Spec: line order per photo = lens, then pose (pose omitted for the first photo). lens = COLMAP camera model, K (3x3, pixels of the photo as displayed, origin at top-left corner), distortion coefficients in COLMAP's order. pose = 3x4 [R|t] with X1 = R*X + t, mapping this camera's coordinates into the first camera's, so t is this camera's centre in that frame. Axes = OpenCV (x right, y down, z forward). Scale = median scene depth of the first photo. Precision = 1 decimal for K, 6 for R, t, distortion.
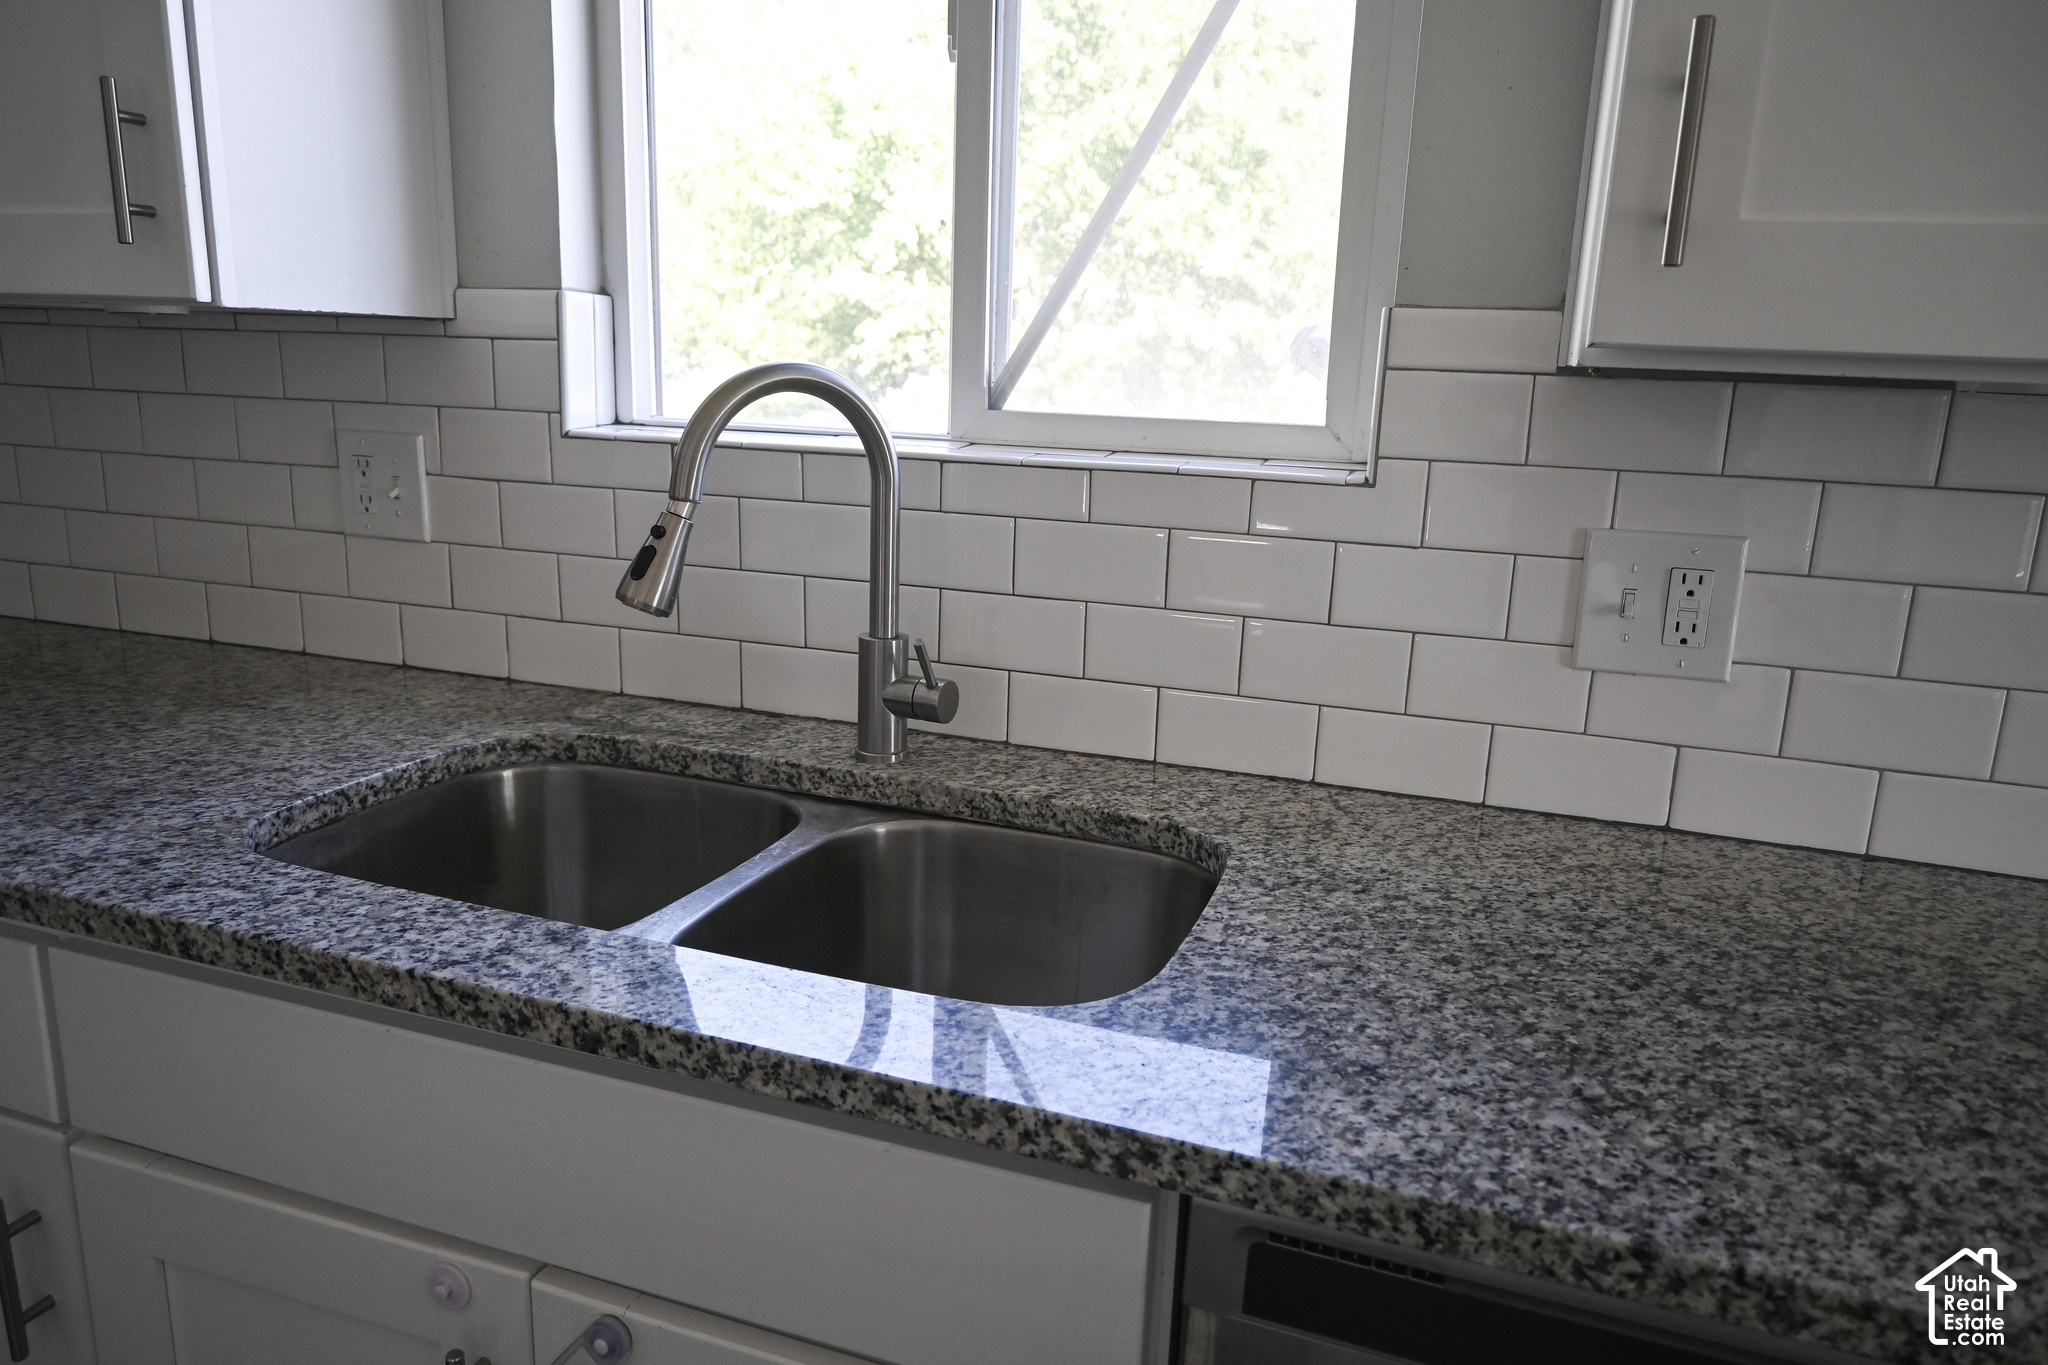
lens RADIAL K [[1382.3, 0, 1024.8], [0, 1382.3, 683.9], [0, 0, 1]] dist [-0.006863, 0.000891]
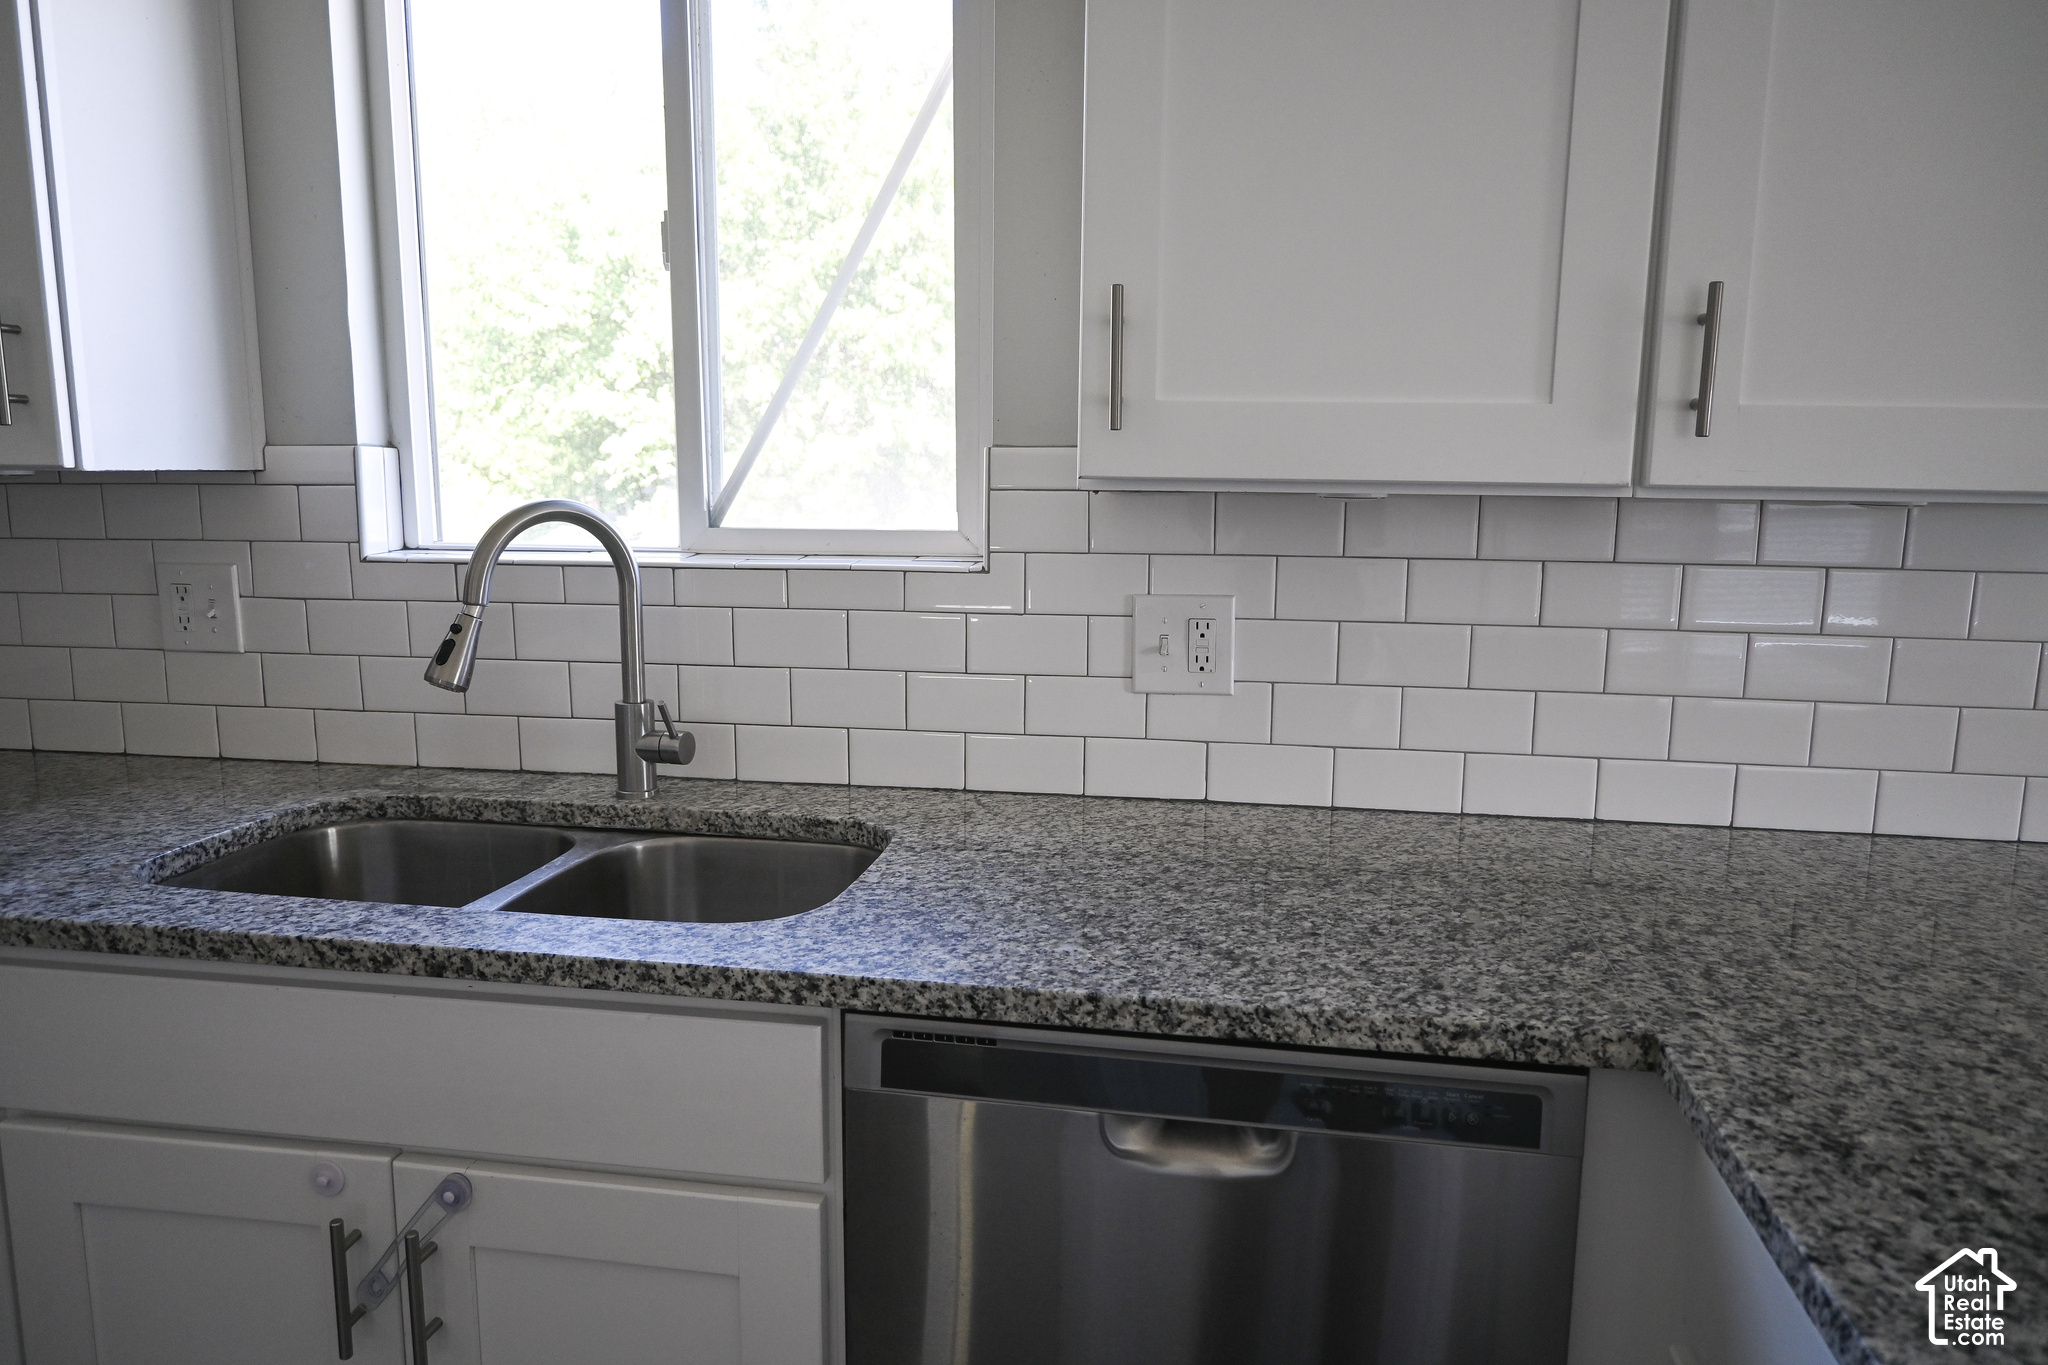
lens RADIAL K [[1382.3, 0, 1022.1], [0, 1382.3, 680.5], [0, 0, 1]] dist [-0.006863, 0.000891]
pose [[0.984543, -0.055510, 0.166116, 0.047865], [0.067694, 0.995345, -0.068602, 0.066167], [-0.161534, 0.078787, 0.983717, -0.385175]]
